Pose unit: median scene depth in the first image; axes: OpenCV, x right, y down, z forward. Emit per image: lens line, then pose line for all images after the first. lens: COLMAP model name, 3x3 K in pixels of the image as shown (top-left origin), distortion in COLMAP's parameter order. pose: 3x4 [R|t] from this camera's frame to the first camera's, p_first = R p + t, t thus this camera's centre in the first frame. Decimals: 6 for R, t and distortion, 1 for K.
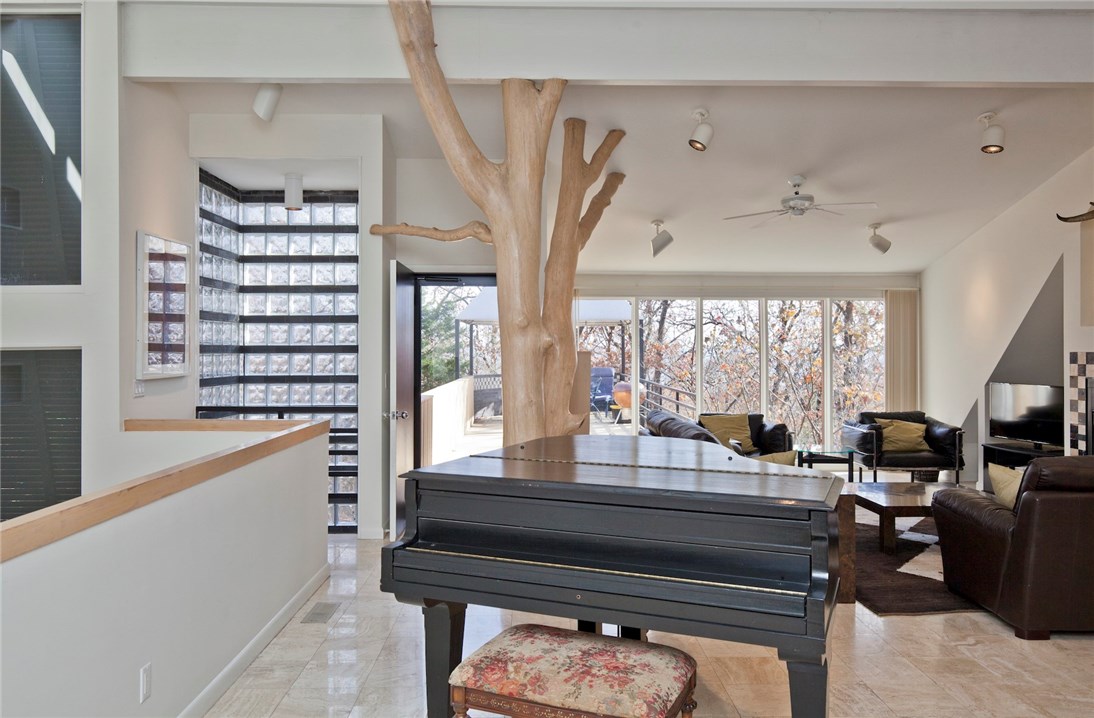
lens RADIAL K [[822.7, 0, 539.0], [0, 822.7, 342.4], [0, 0, 1]] dist [0.015992, -0.003247]
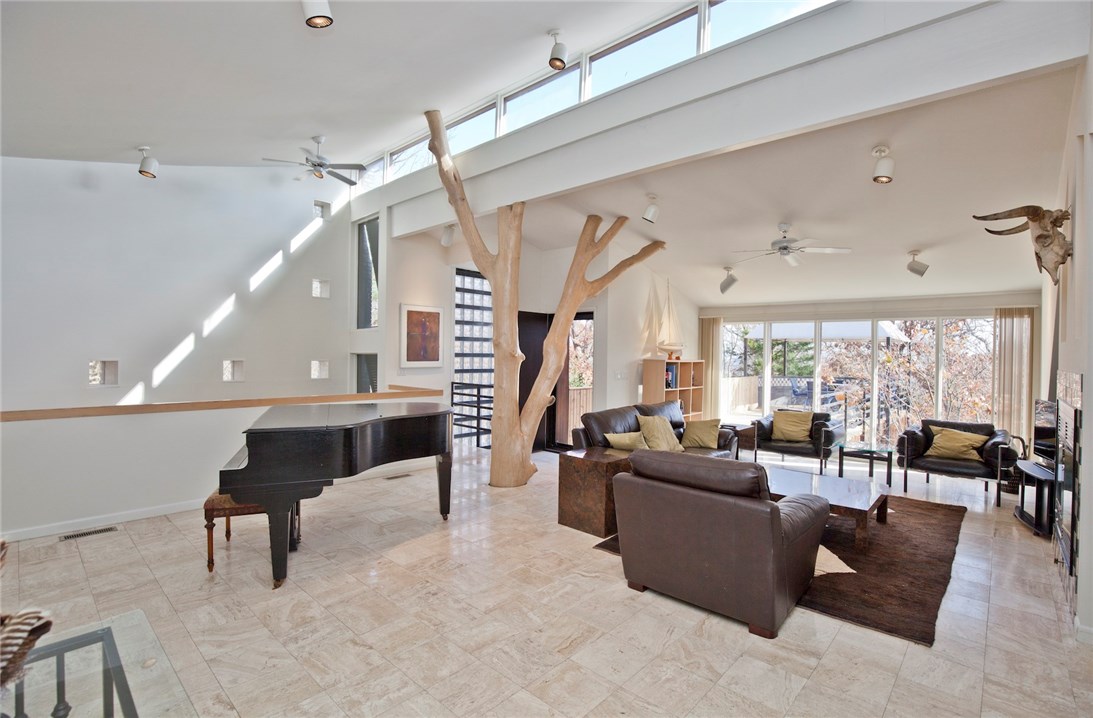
lens RADIAL K [[506.3, 0, 554.3], [0, 506.3, 356.4], [0, 0, 1]] dist [-0.036607, 0.006899]
pose [[0.730758, 0.014295, -0.682487, 0.568318], [-0.009292, 0.999896, 0.010994, -0.004162], [0.682574, -0.001692, 0.730815, 0.192301]]
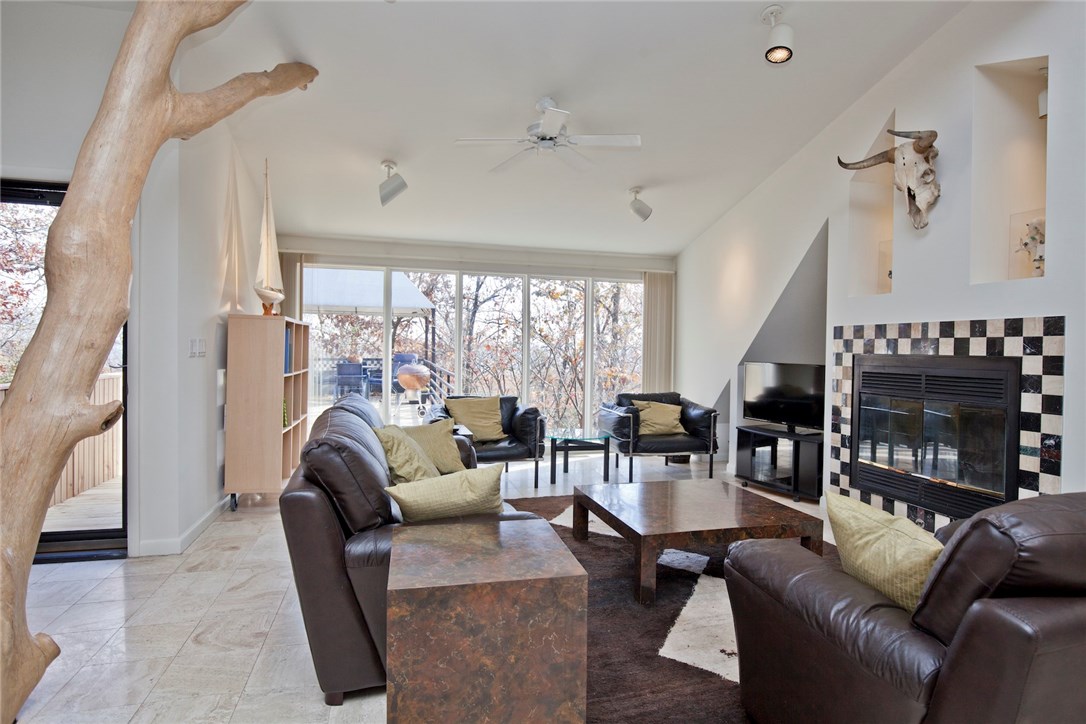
lens RADIAL K [[590.3, 0, 555.2], [0, 590.3, 359.2], [0, 0, 1]] dist [-0.018764, -0.000620]
pose [[0.967738, 0.008627, 0.251809, 0.174982], [-0.015858, 0.999518, 0.026700, 0.033120], [-0.251457, -0.029832, 0.967409, 0.427862]]
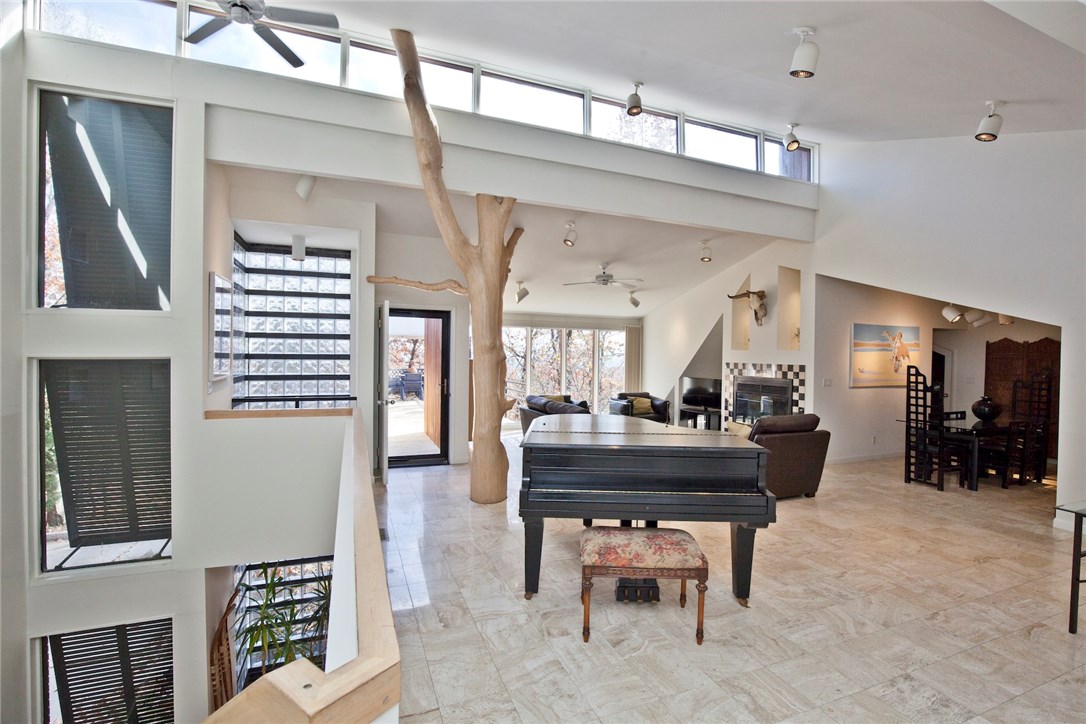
lens RADIAL K [[503.1, 0, 553.1], [0, 503.1, 360.2], [0, 0, 1]] dist [-0.036607, 0.006899]
pose [[0.928922, 0.008158, 0.370186, -0.188856], [-0.017723, 0.999591, 0.022445, -0.013001], [-0.369851, -0.027411, 0.928686, 0.020266]]
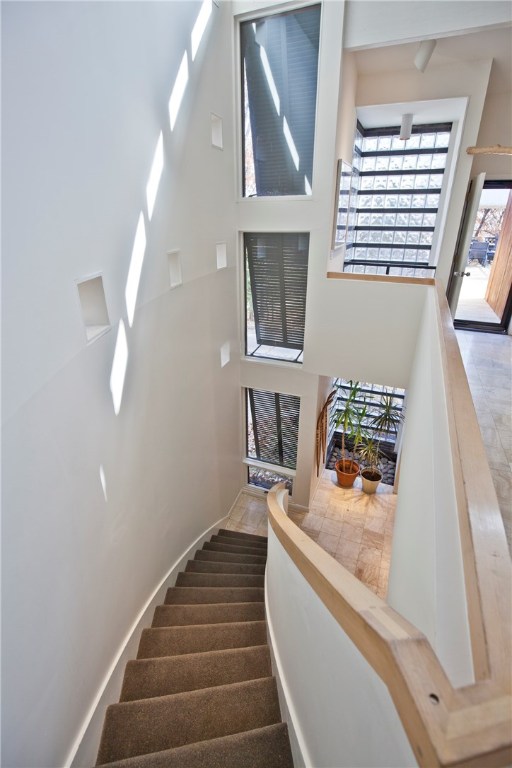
lens RADIAL K [[355.8, 0, 251.0], [0, 355.8, 381.8], [0, 0, 1]] dist [-0.036607, 0.006899]
pose [[0.910816, 0.168918, -0.376672, -0.214562], [0.009544, 0.903590, 0.428292, -0.021243], [0.412703, -0.393690, 0.821392, 0.093828]]
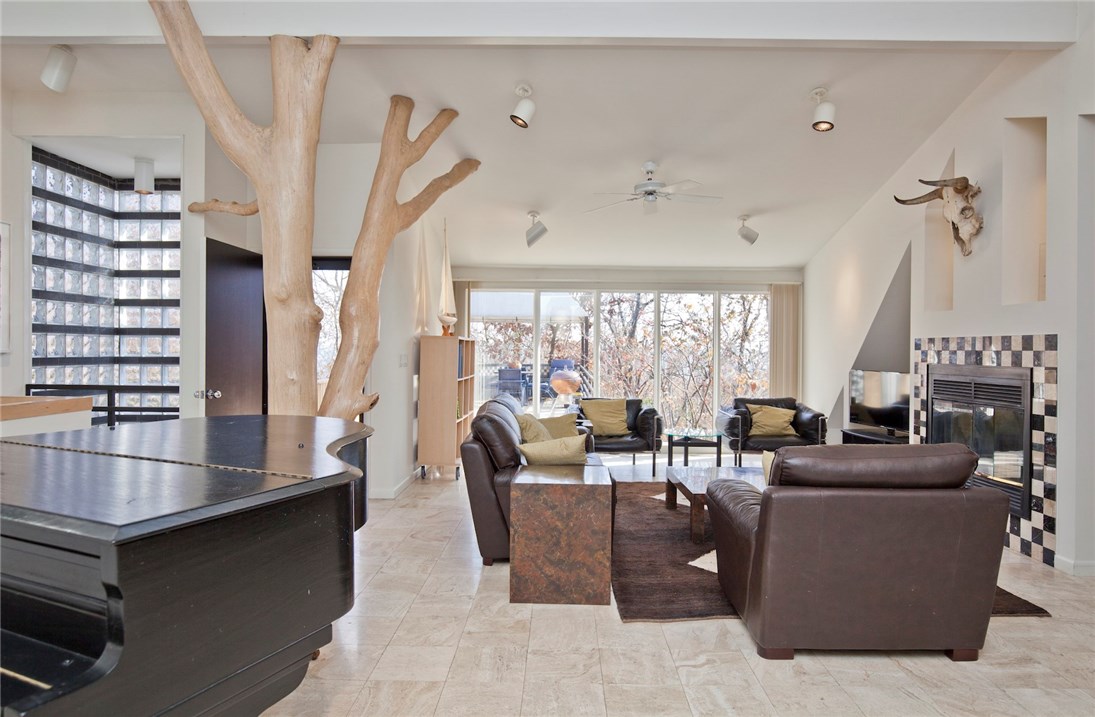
lens RADIAL K [[669.4, 0, 553.0], [0, 669.4, 350.9], [0, 0, 1]] dist [-0.004713, -0.000037]
pose [[0.999675, 0.007569, -0.024349, 0.210437], [-0.007288, 0.999906, 0.011618, 0.019316], [0.024435, -0.011437, 0.999636, 0.170110]]
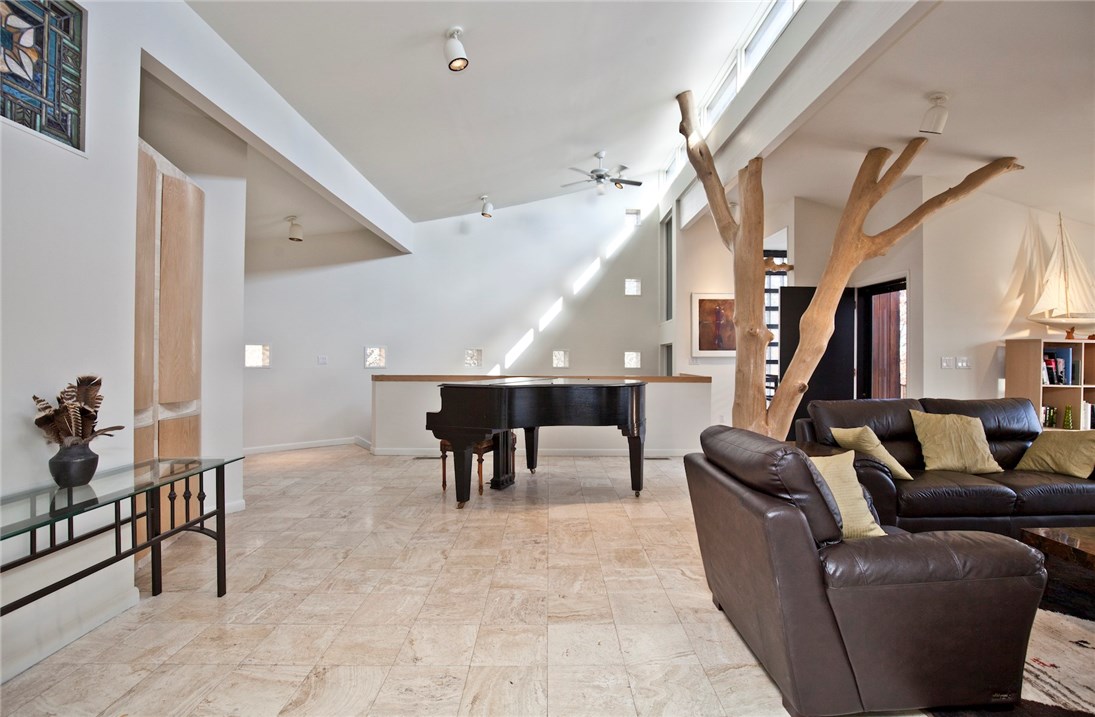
lens RADIAL K [[502.2, 0, 555.1], [0, 502.2, 355.8], [0, 0, 1]] dist [-0.037650, 0.006185]
pose [[0.002341, -0.002259, -0.999995, 0.660392], [0.001692, 0.999996, -0.002255, 0.032373], [0.999996, -0.001687, 0.002344, 0.442115]]
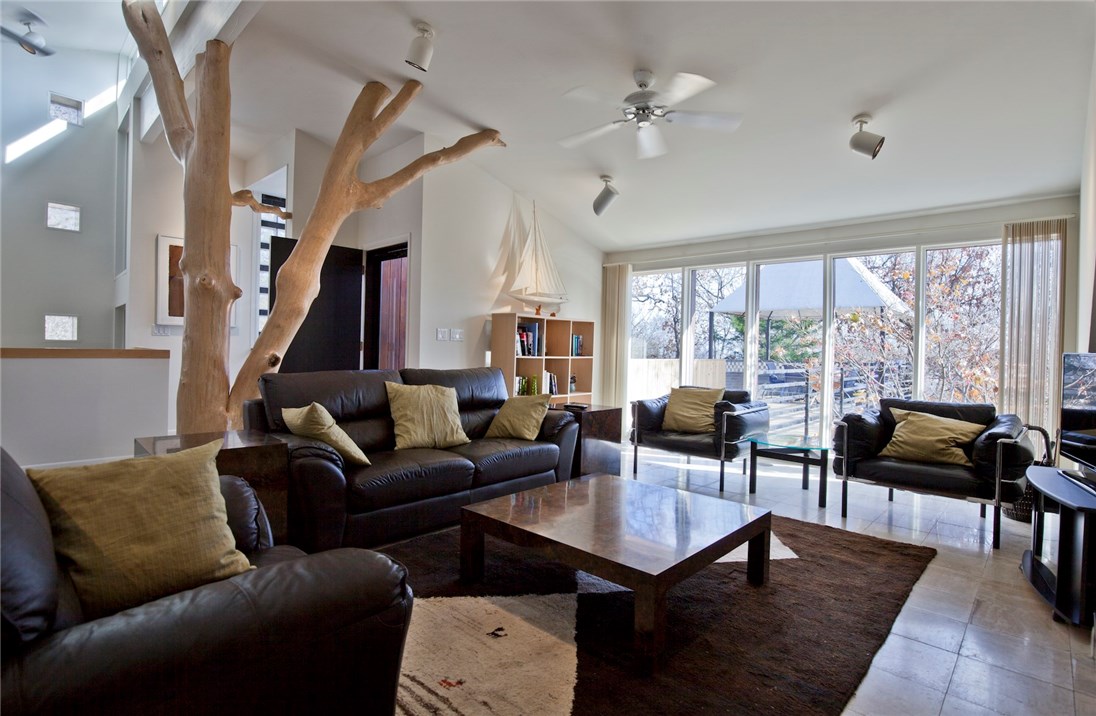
lens RADIAL K [[531.5, 0, 554.3], [0, 531.5, 354.0], [0, 0, 1]] dist [-0.027114, 0.000336]
pose [[0.717496, 0.023260, -0.696174, 0.586459], [-0.016652, 0.999729, 0.016240, 0.052753], [0.696363, -0.000060, 0.717689, 0.575365]]
